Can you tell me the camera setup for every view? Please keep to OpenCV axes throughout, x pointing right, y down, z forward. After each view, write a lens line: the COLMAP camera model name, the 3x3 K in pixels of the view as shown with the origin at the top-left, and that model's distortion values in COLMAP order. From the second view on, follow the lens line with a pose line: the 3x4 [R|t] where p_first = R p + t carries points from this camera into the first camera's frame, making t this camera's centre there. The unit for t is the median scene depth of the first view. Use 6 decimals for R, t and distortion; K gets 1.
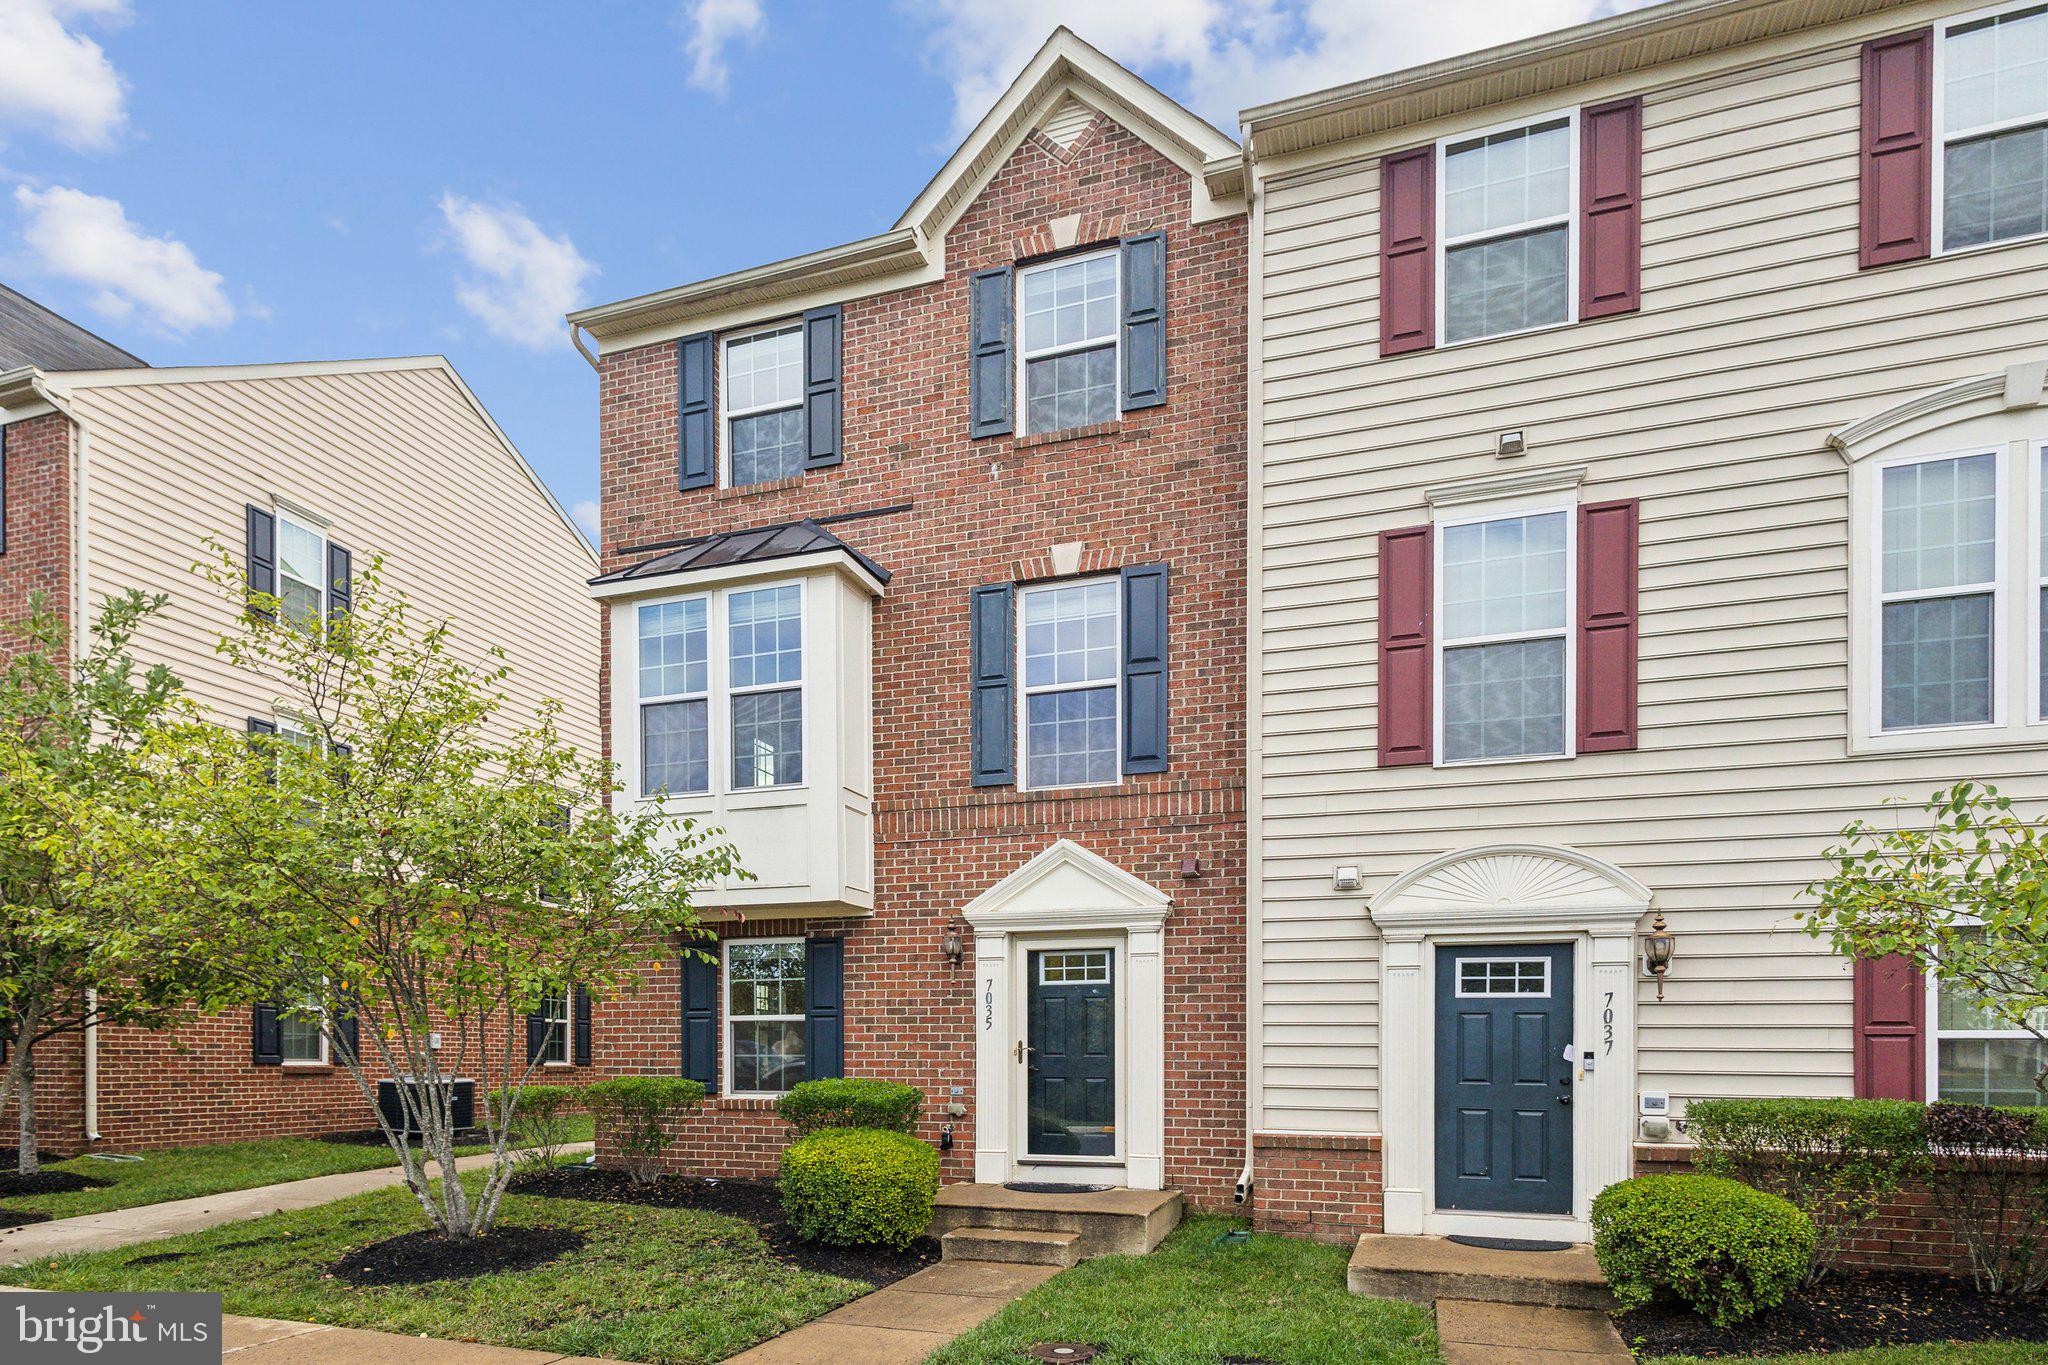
lens RADIAL K [[781.8, 0, 580.7], [0, 781.8, 712.7], [0, 0, 1]] dist [0.001675, -0.000039]
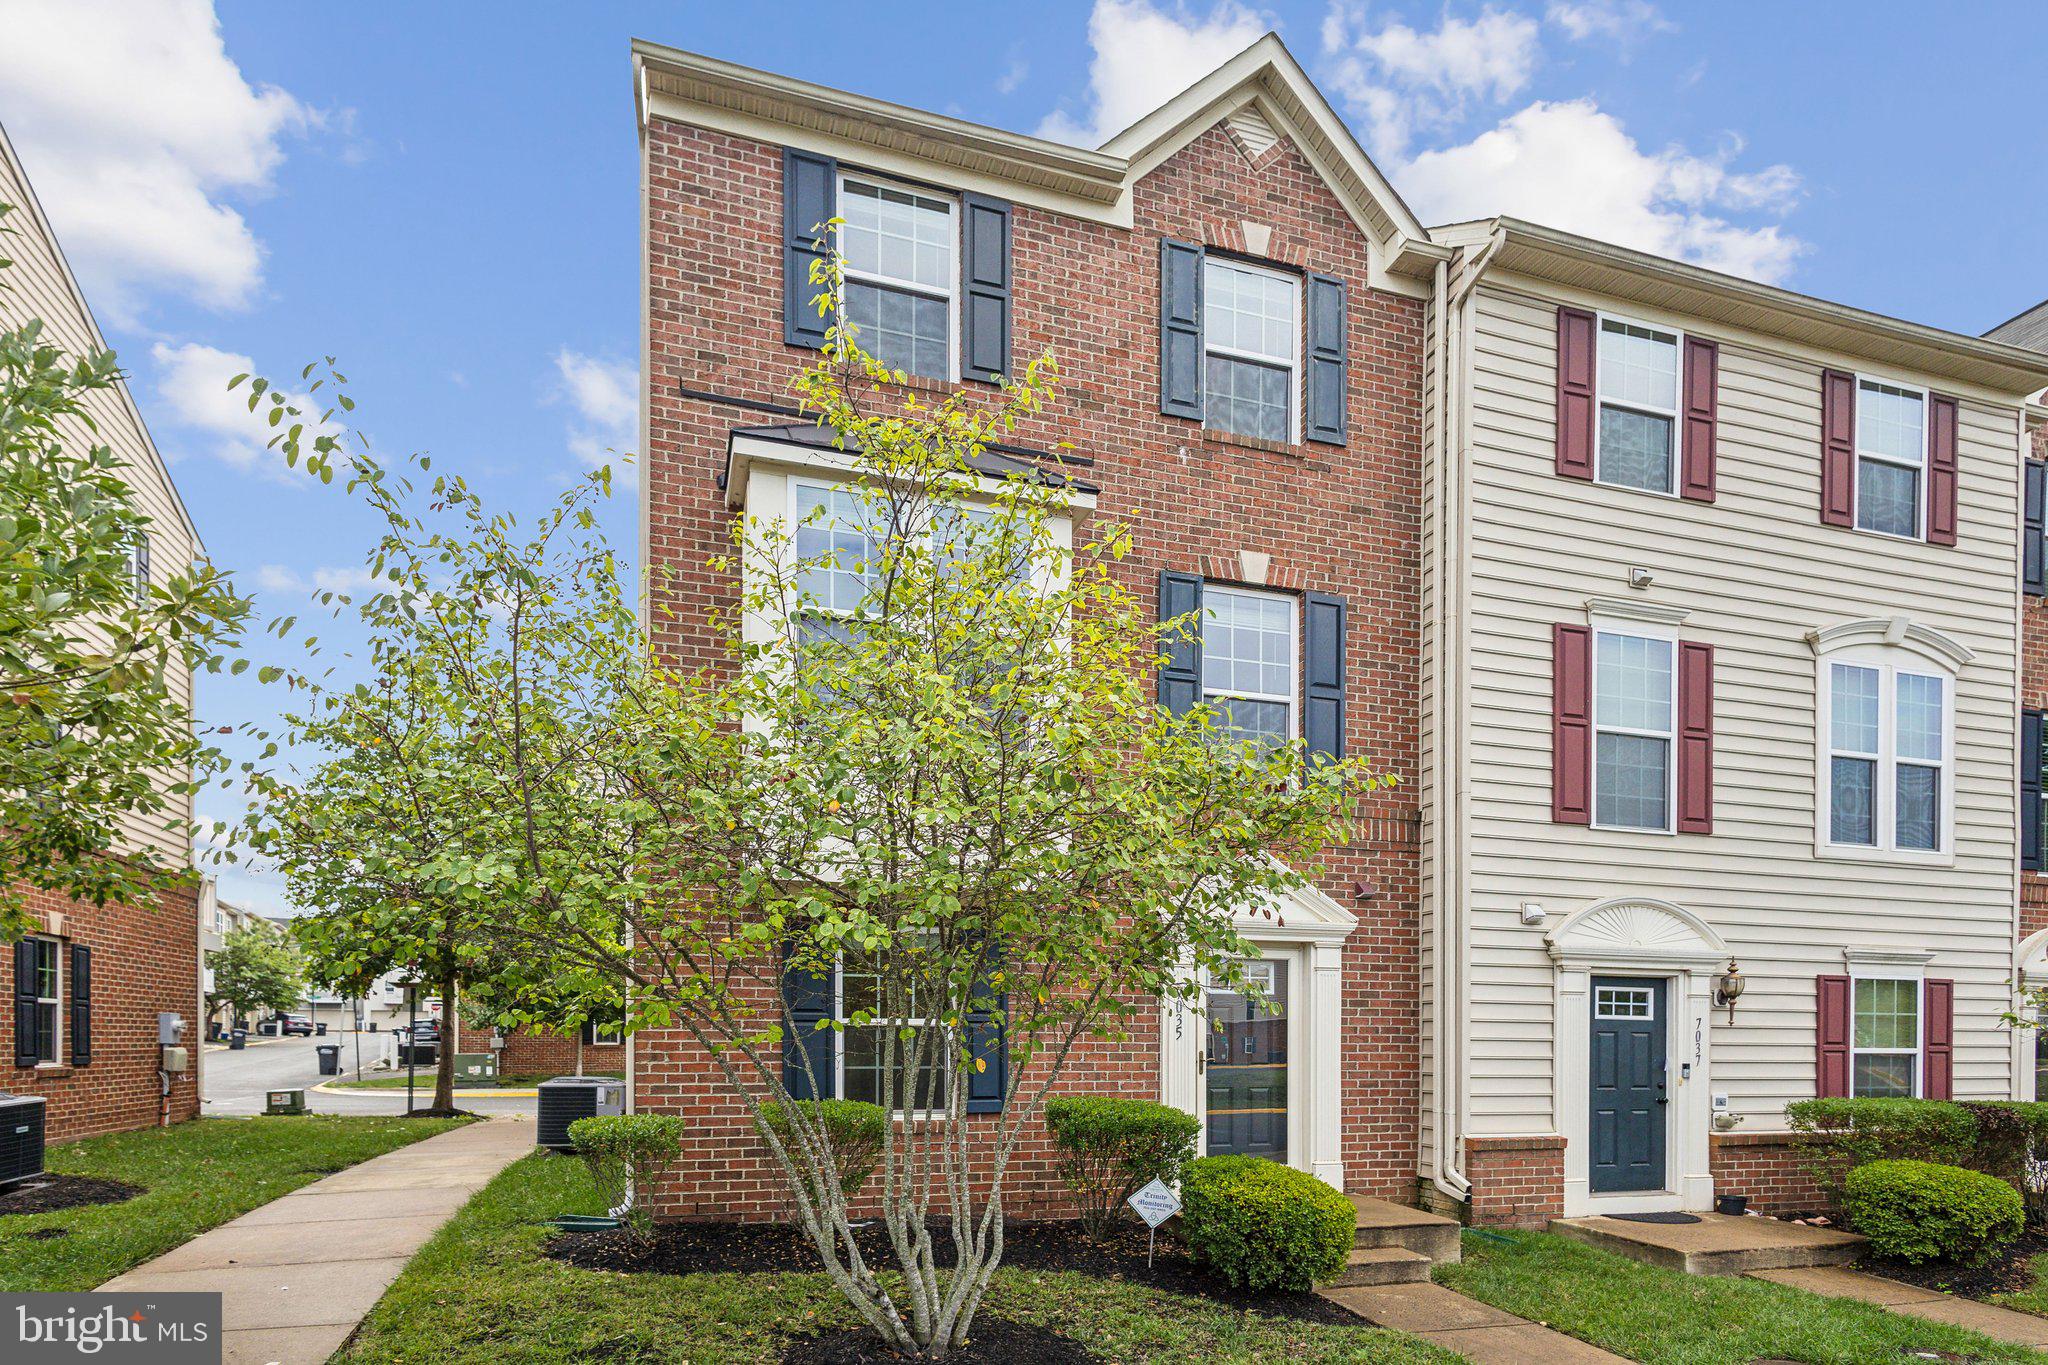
lens RADIAL K [[950.3, 0, 1024.0], [0, 950.3, 682.5], [0, 0, 1]] dist [0.004086, 0.000308]
pose [[0.839280, 0.190650, 0.509177, -0.304342], [-0.209871, 0.977523, -0.020080, 0.044921], [-0.501561, -0.090009, 0.860427, 0.142611]]
